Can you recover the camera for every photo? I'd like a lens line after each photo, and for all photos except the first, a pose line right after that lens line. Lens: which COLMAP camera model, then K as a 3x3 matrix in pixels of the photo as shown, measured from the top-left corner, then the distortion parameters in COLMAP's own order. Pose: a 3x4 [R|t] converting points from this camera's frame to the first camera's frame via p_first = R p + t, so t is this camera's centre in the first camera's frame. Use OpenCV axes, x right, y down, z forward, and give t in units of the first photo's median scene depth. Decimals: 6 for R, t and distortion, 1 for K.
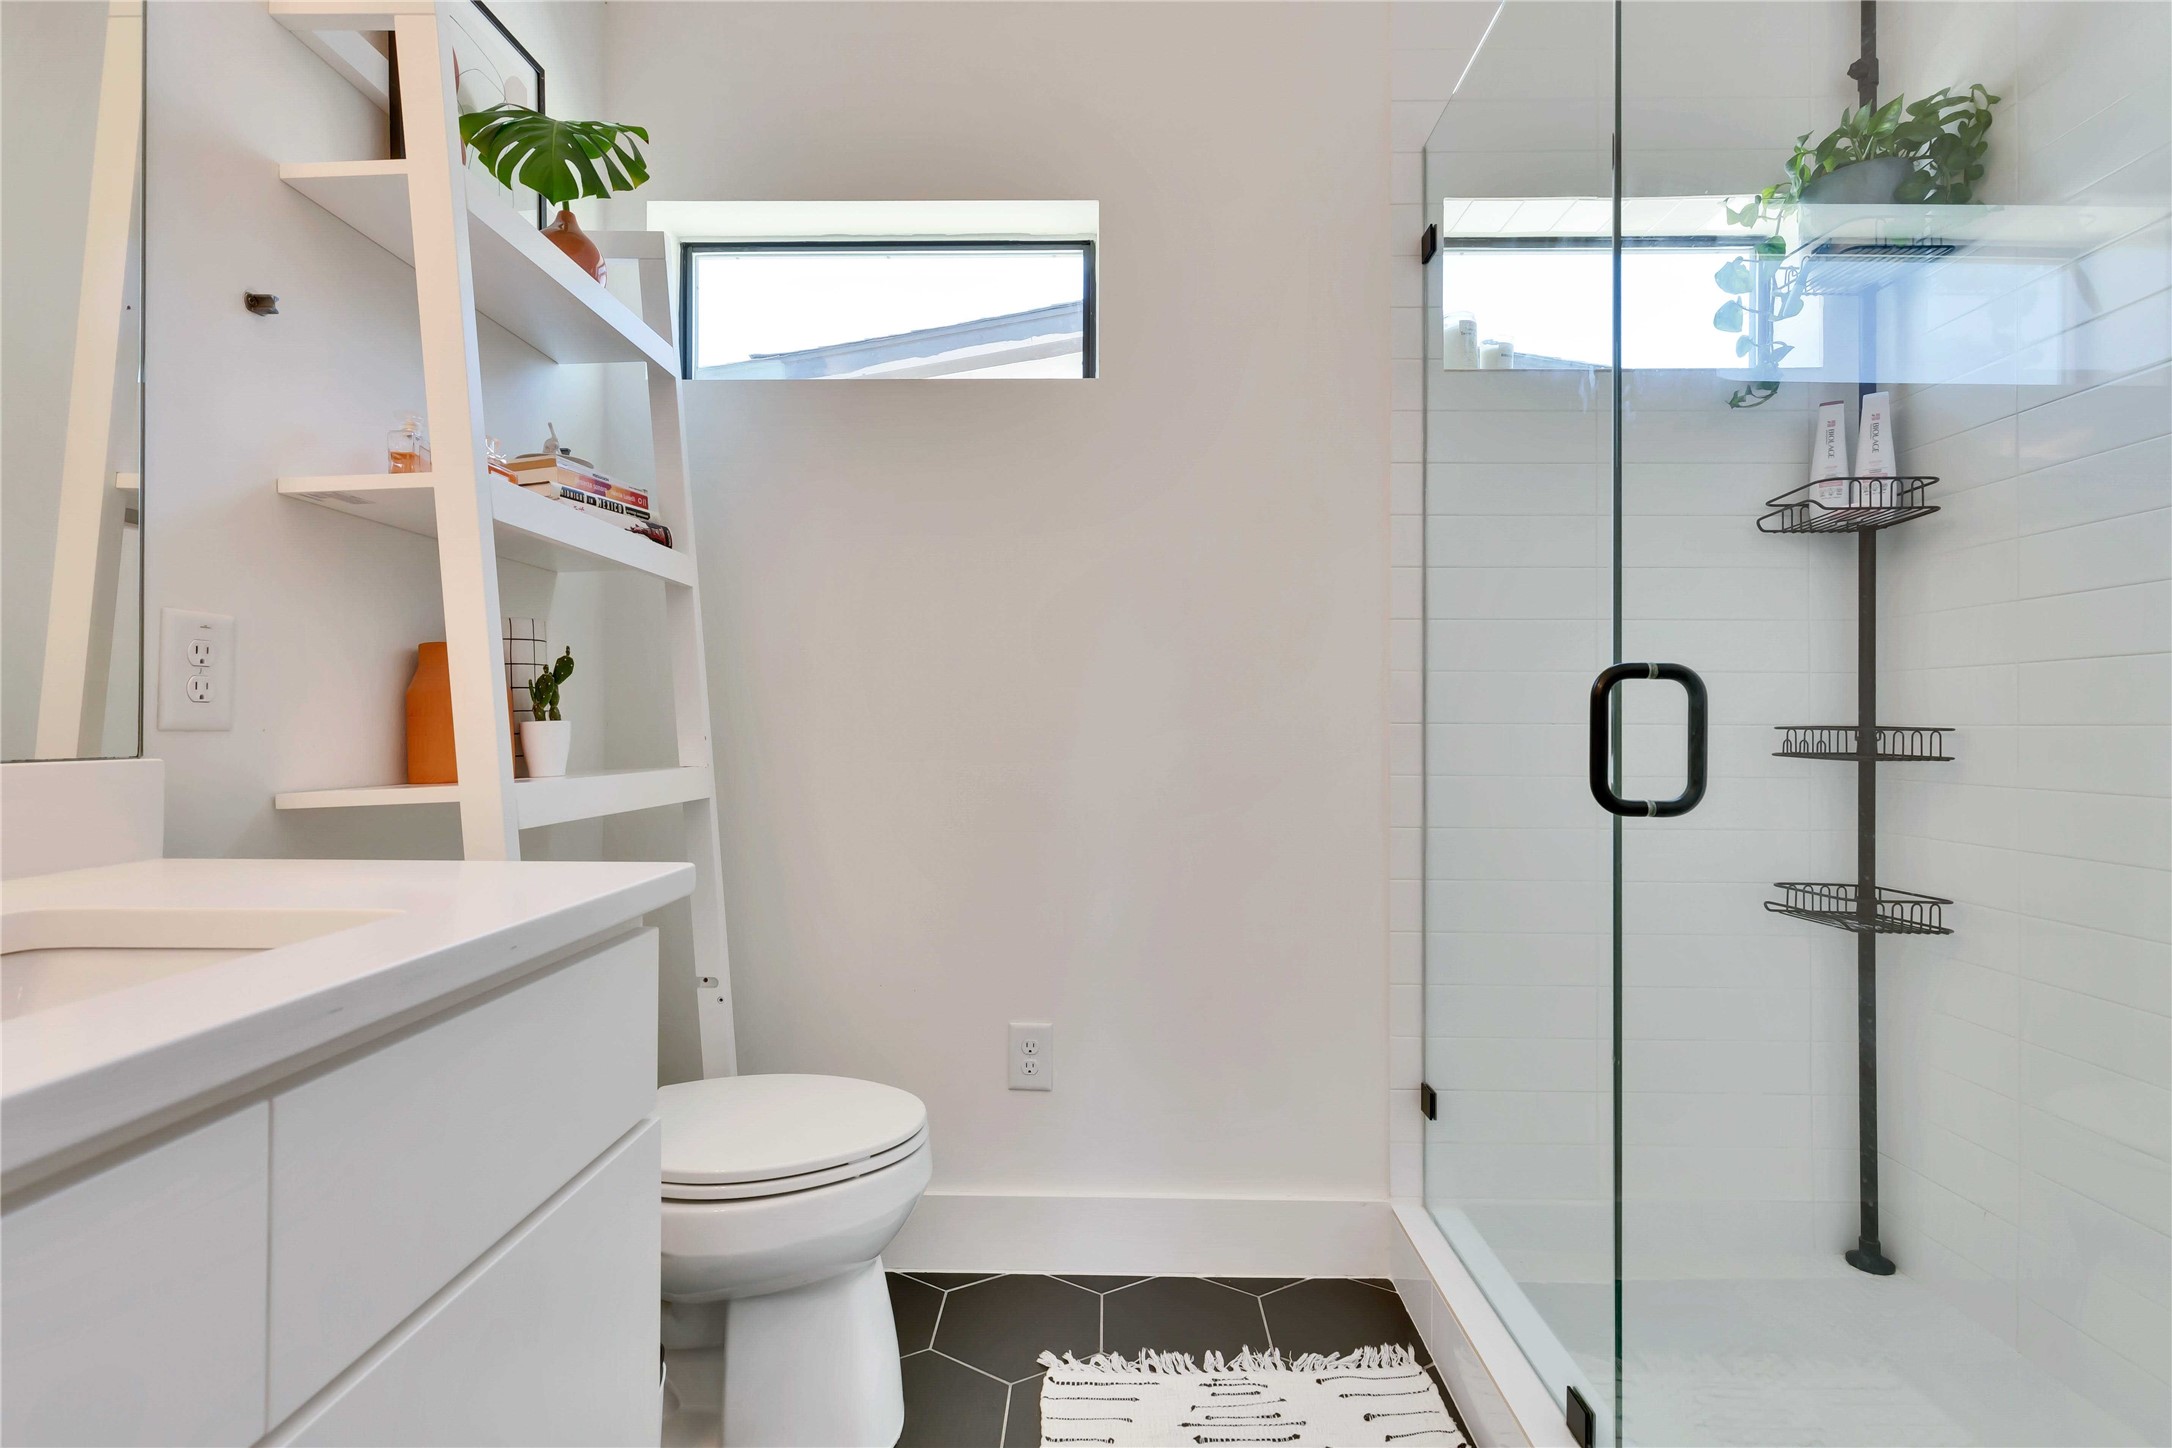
lens RADIAL K [[970.2, 0, 1084.6], [0, 970.2, 719.3], [0, 0, 1]] dist [0.002574, -0.000122]
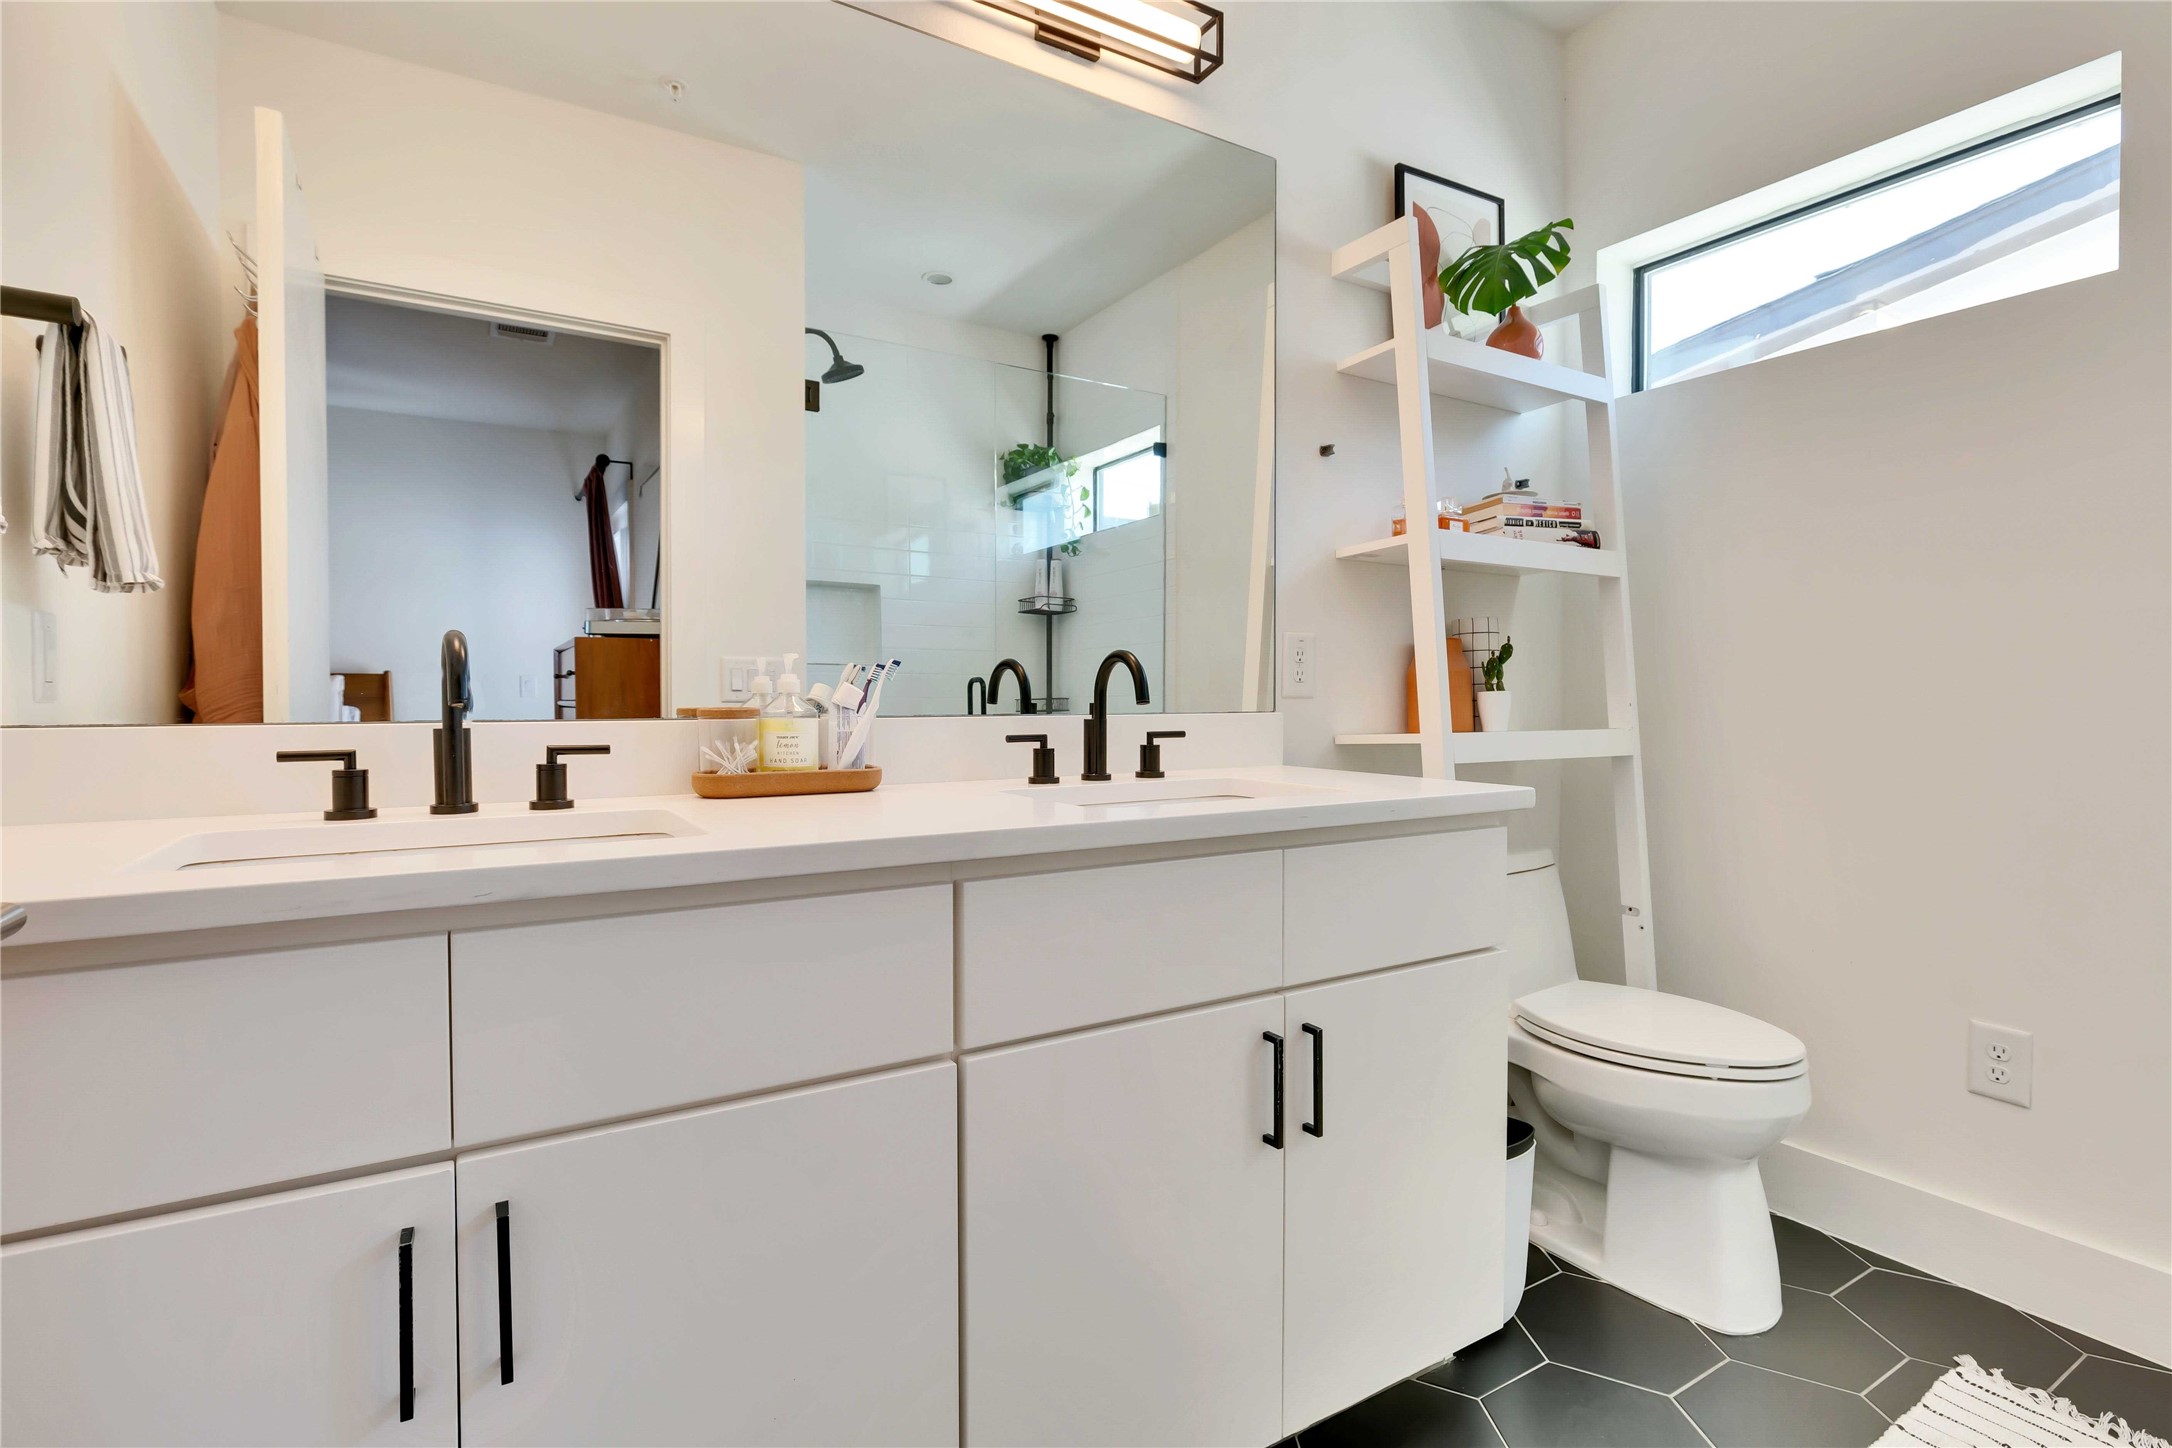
lens RADIAL K [[1039.8, 0, 1086.0], [0, 1039.8, 724.0], [0, 0, 1]] dist [0.000073, -0.000198]
pose [[0.540510, 0.019703, -0.841107, 0.361577], [0.007725, 0.999567, 0.028380, 0.001890], [0.841302, -0.021837, 0.540124, -0.274738]]
